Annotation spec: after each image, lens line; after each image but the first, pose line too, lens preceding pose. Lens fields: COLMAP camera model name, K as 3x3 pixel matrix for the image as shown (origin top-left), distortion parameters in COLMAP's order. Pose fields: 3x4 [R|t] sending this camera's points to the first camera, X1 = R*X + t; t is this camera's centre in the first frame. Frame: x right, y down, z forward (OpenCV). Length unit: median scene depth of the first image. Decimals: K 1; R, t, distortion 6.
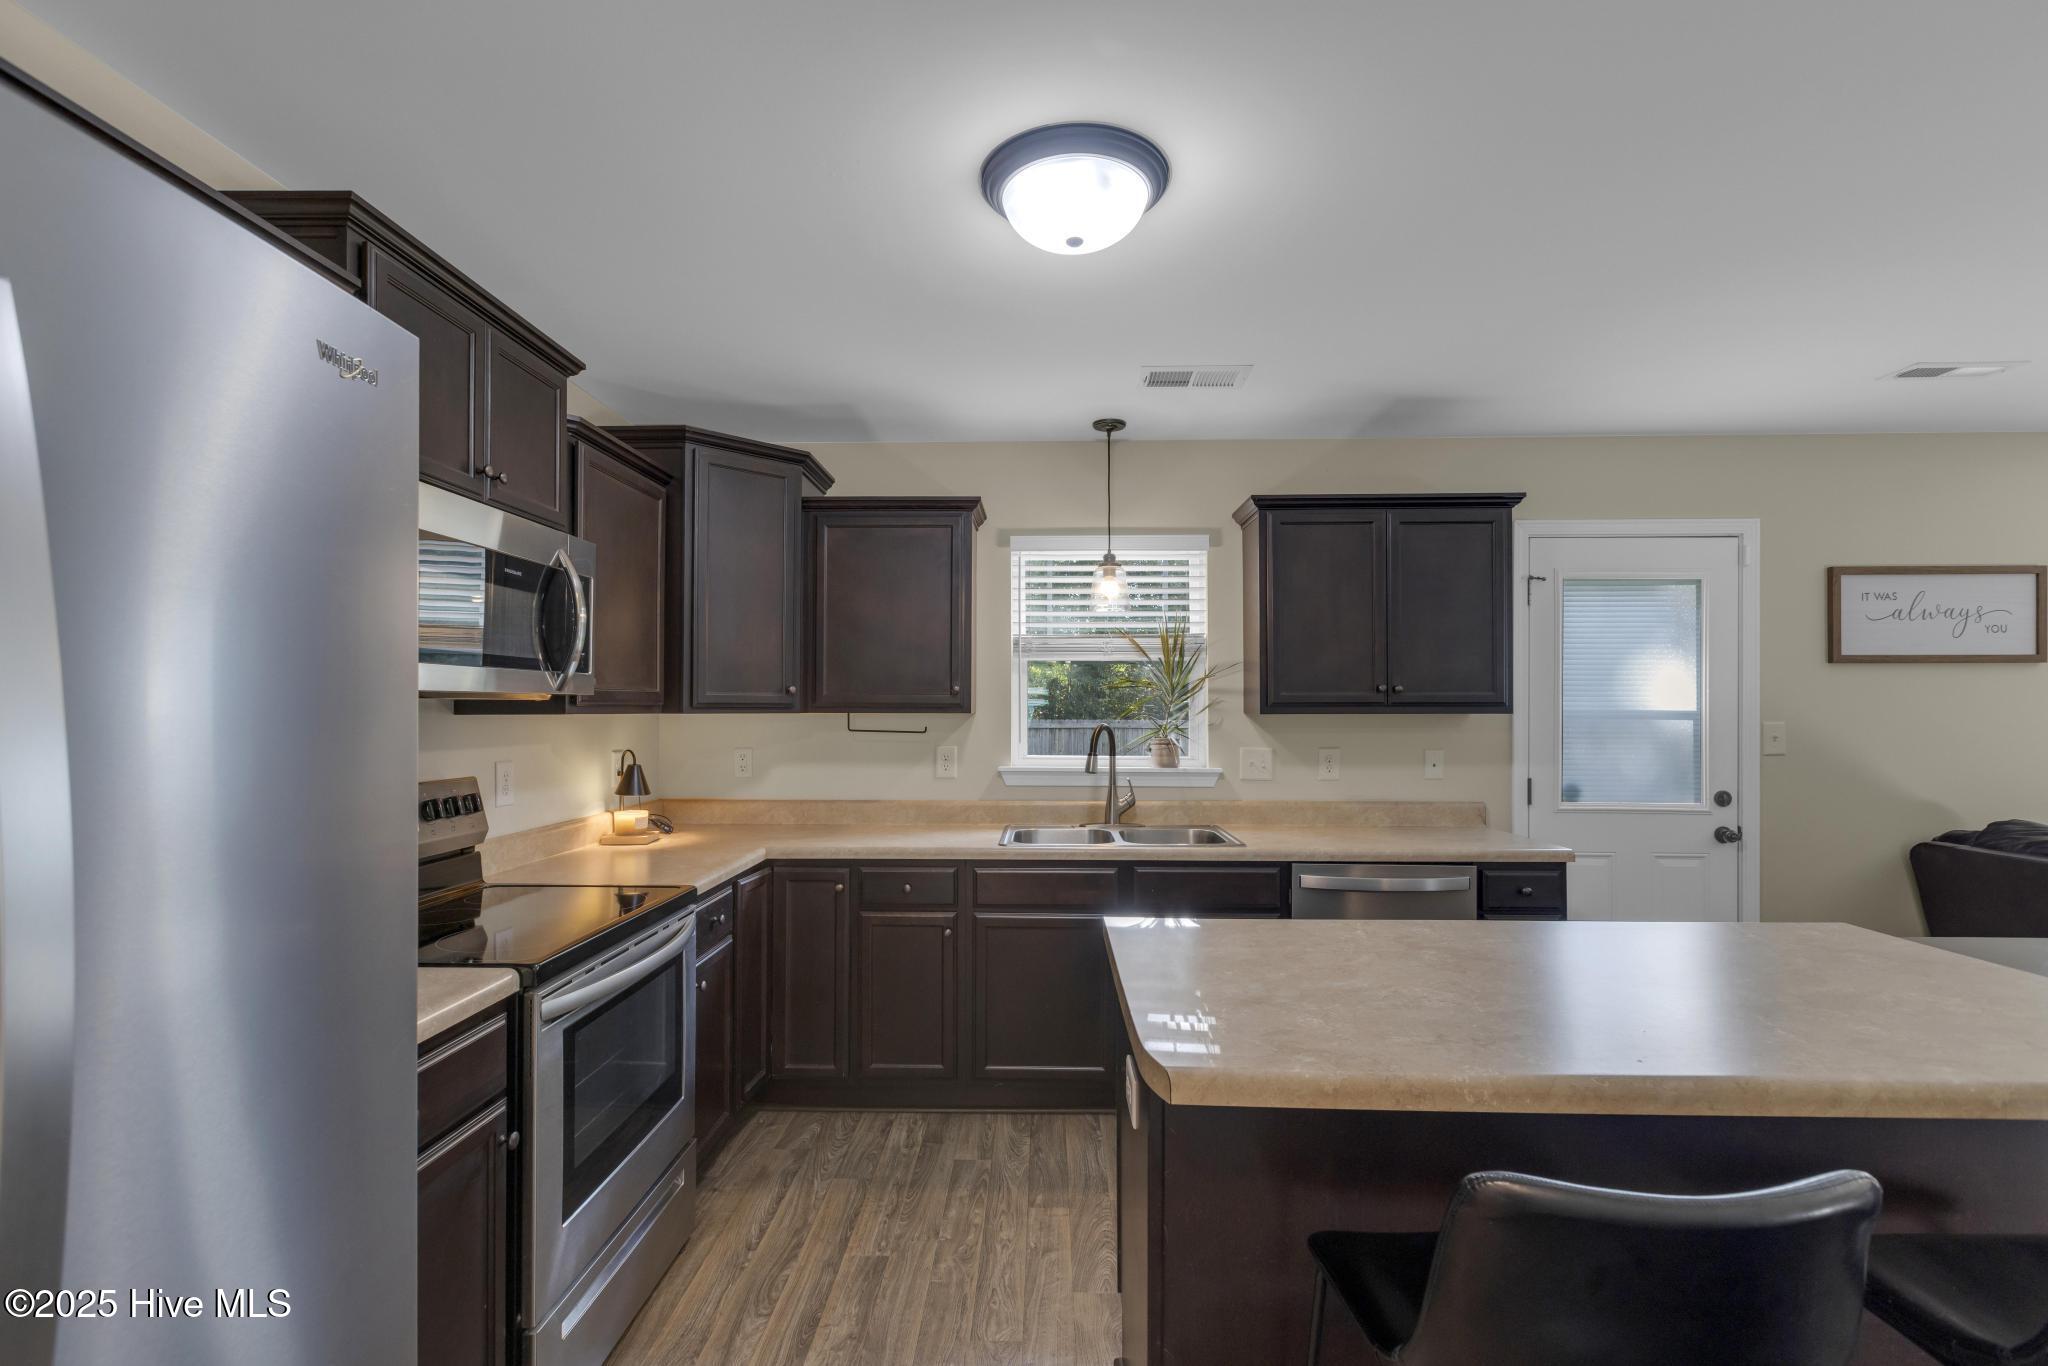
lens RADIAL K [[935.4, 0, 1027.0], [0, 935.4, 693.7], [0, 0, 1]] dist [0.003989, 0.000366]
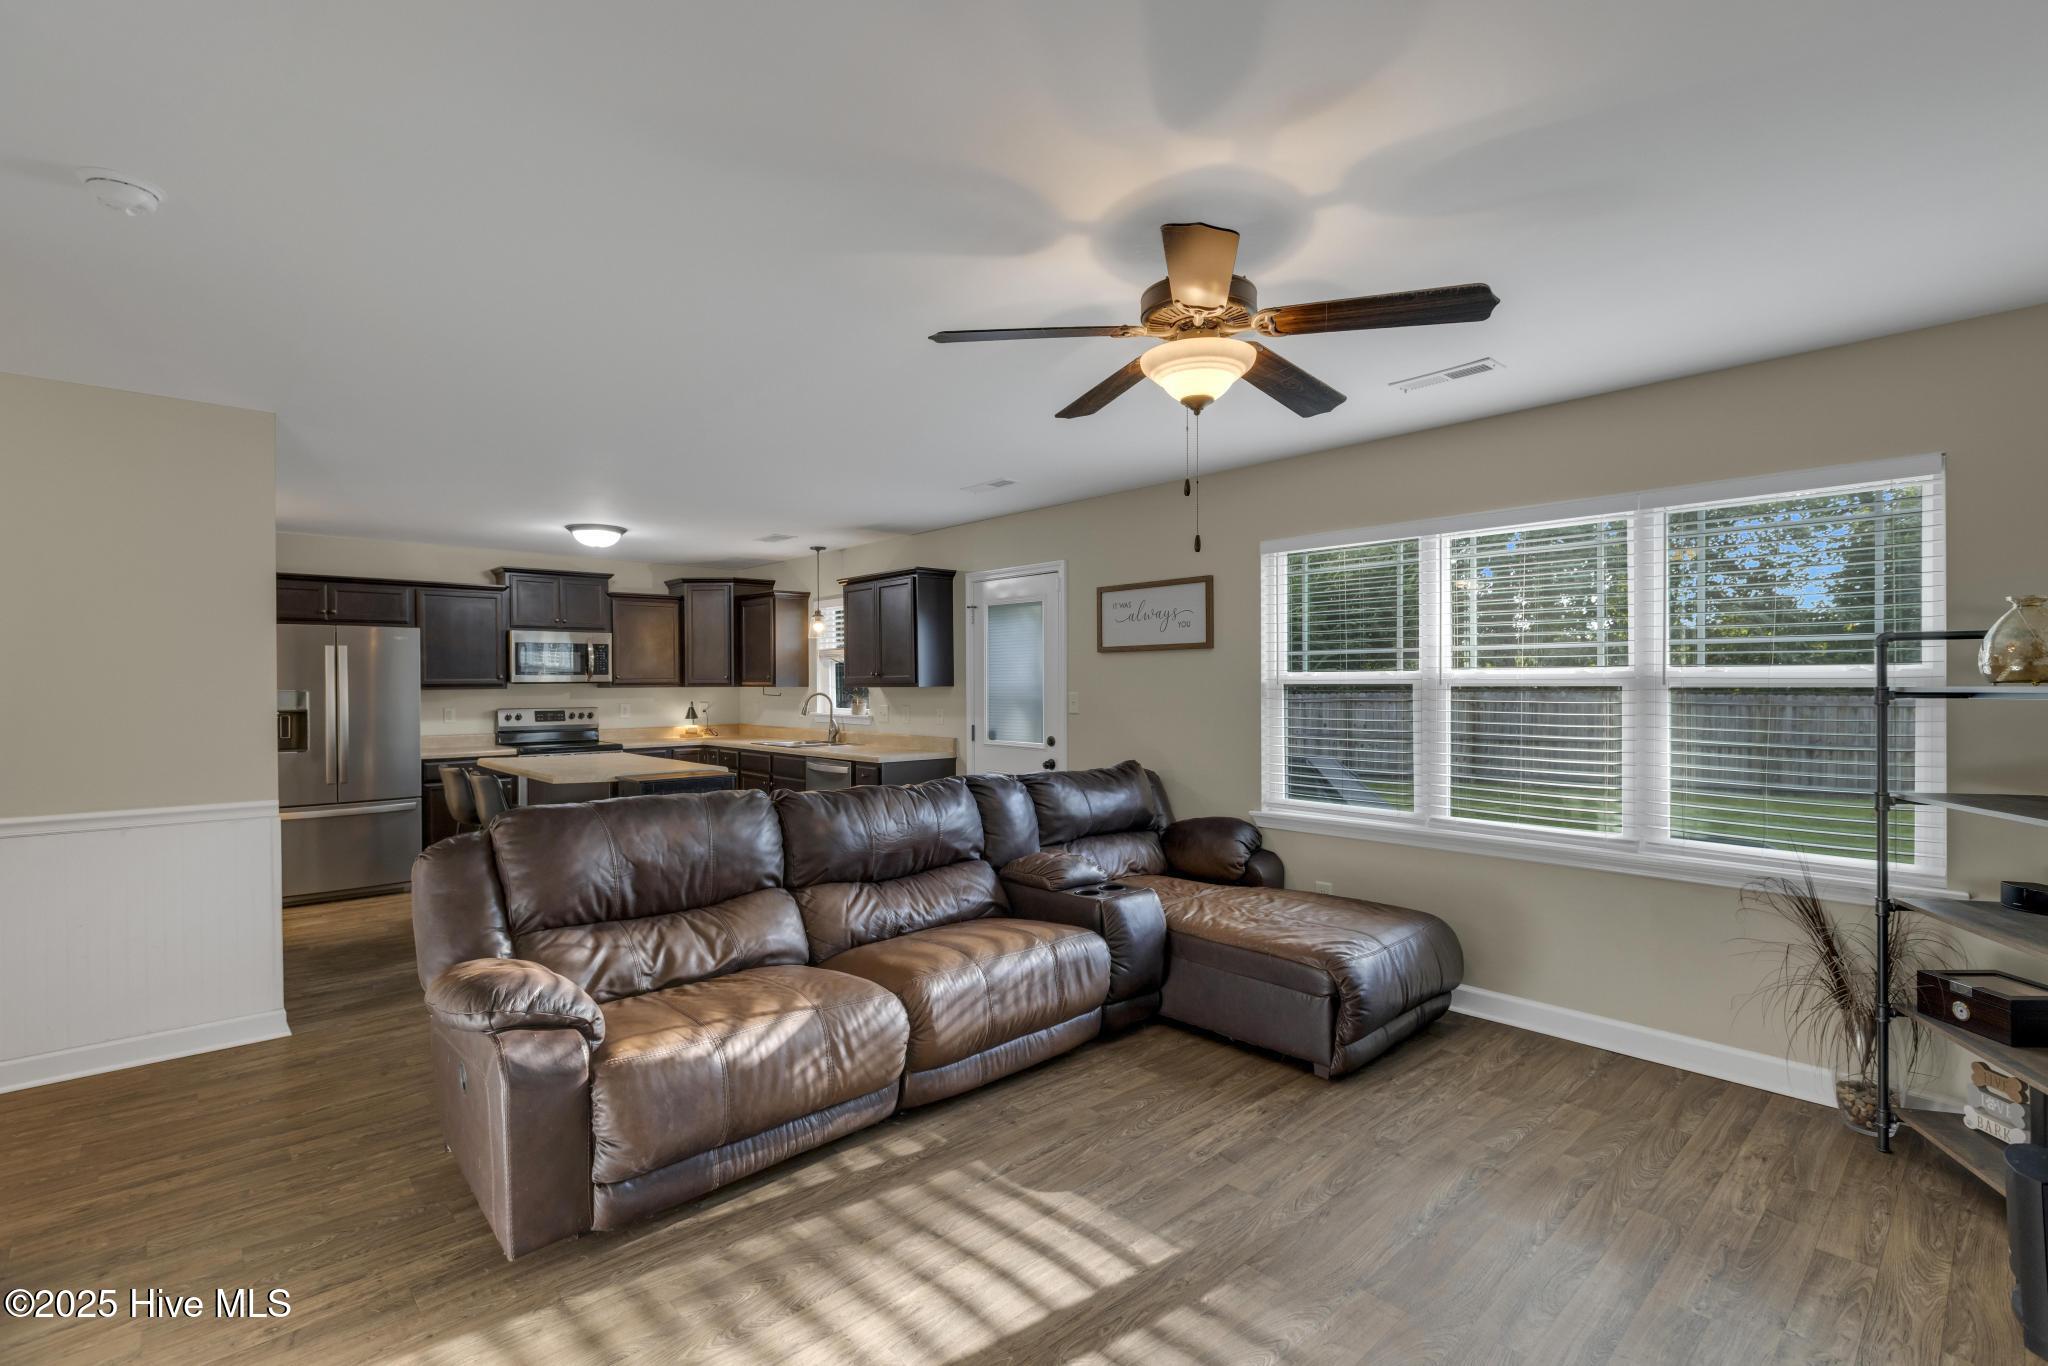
lens RADIAL K [[956.3, 0, 1060.3], [0, 956.3, 684.4], [0, 0, 1]] dist [-0.030632, 0.013569]
pose [[0.700463, -0.002080, -0.713686, 1.915845], [0.016271, 0.999782, 0.013056, -0.003351], [0.713504, -0.020758, 0.700344, -0.100154]]
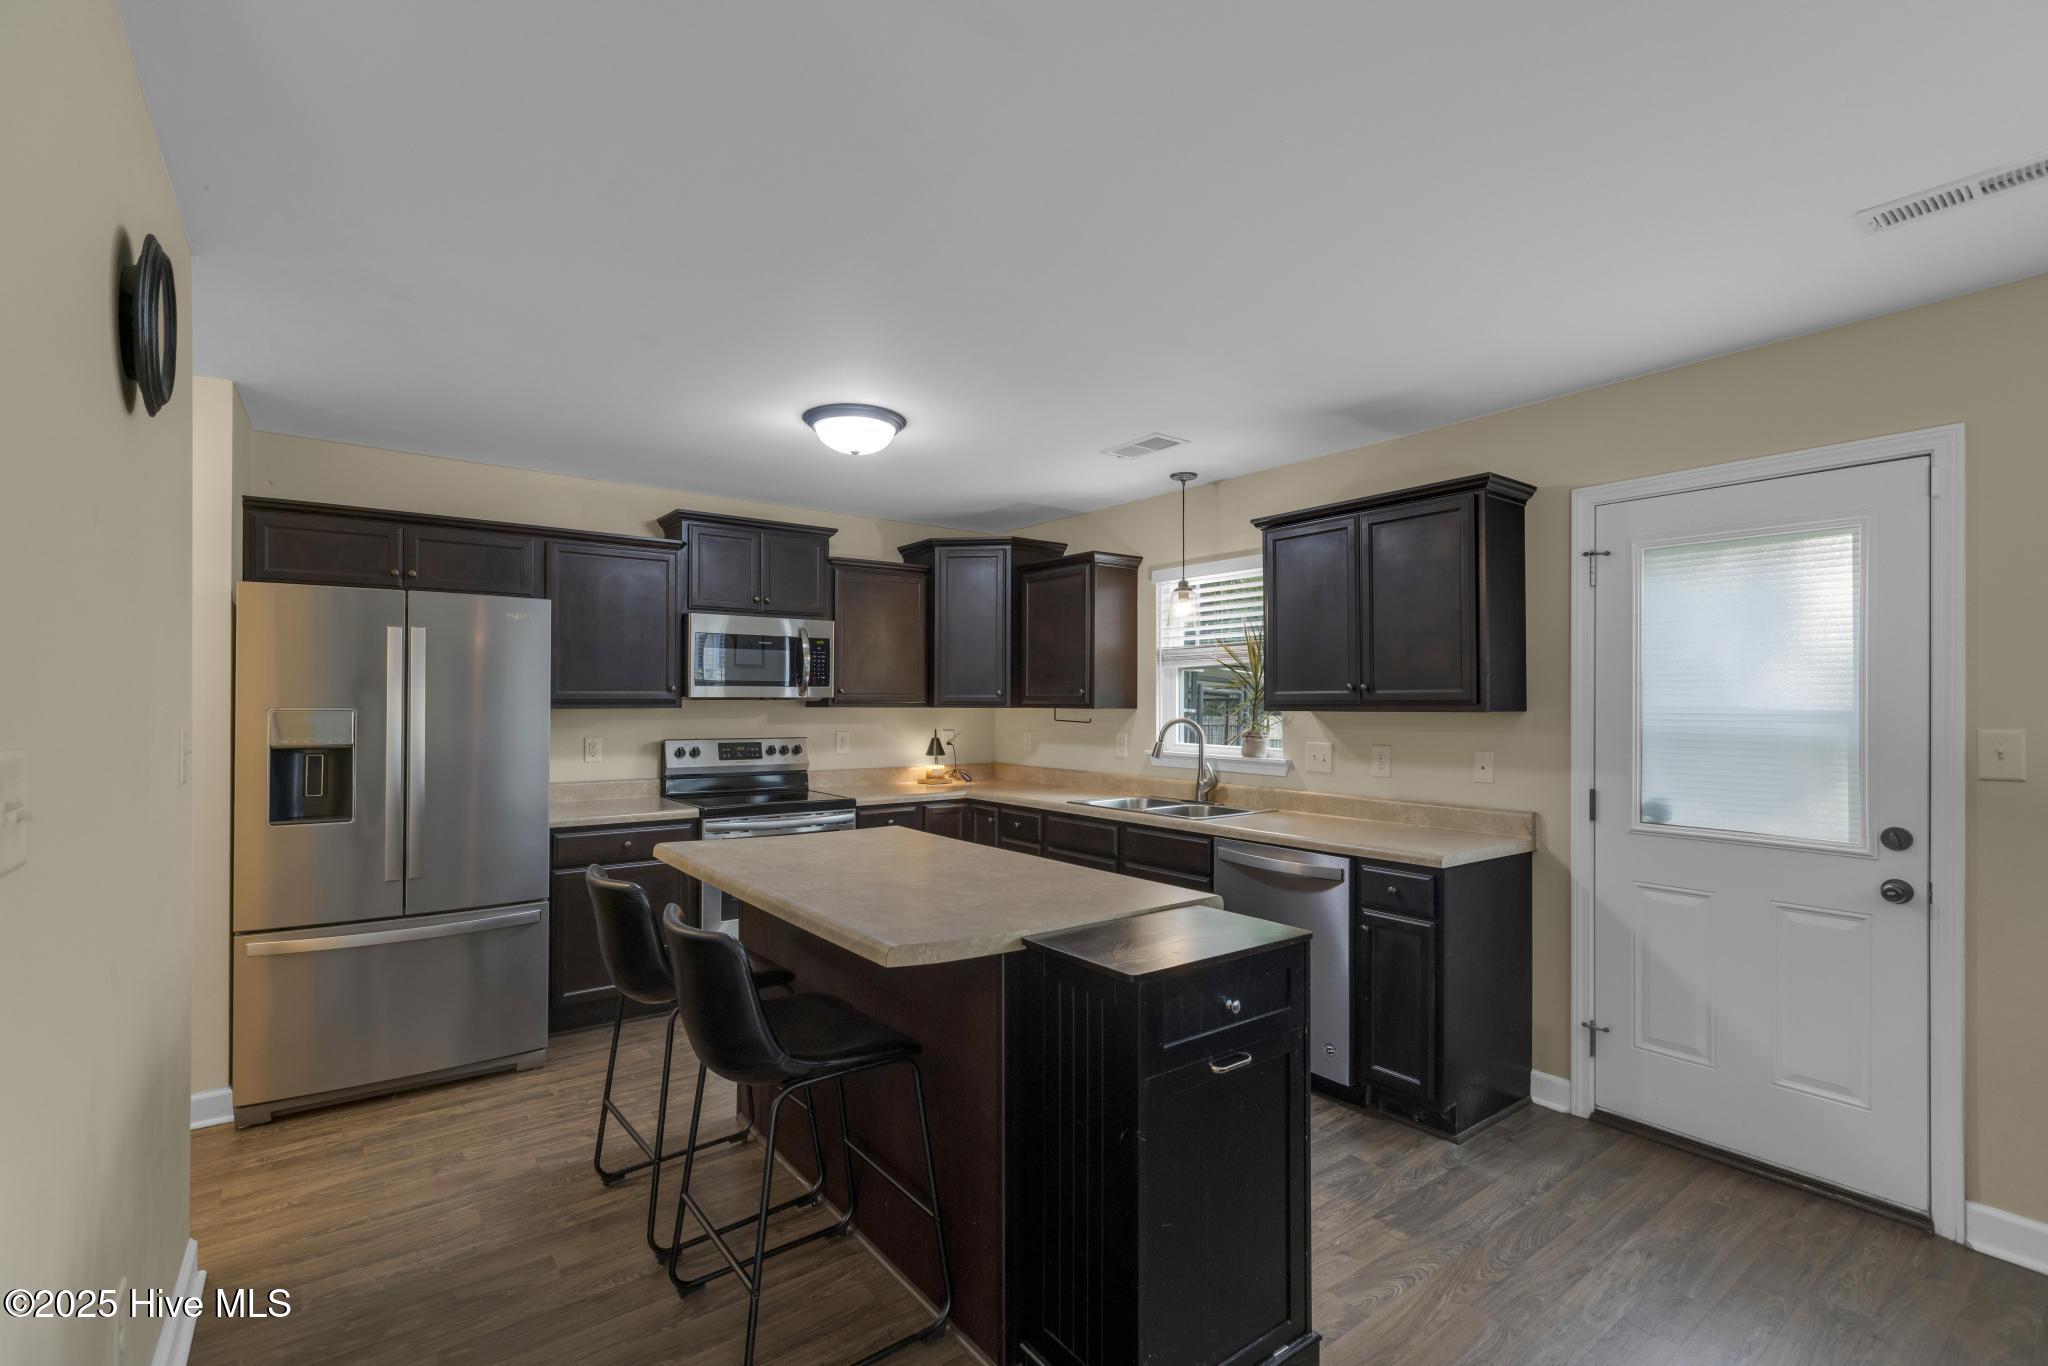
lens RADIAL K [[935.4, 0, 1027.0], [0, 935.4, 693.7], [0, 0, 1]] dist [0.003989, 0.000366]
pose [[0.616857, -0.006588, -0.787048, 0.906532], [0.008079, 0.999965, -0.002038, 0.000821], [0.787034, -0.005101, 0.616889, 0.069046]]
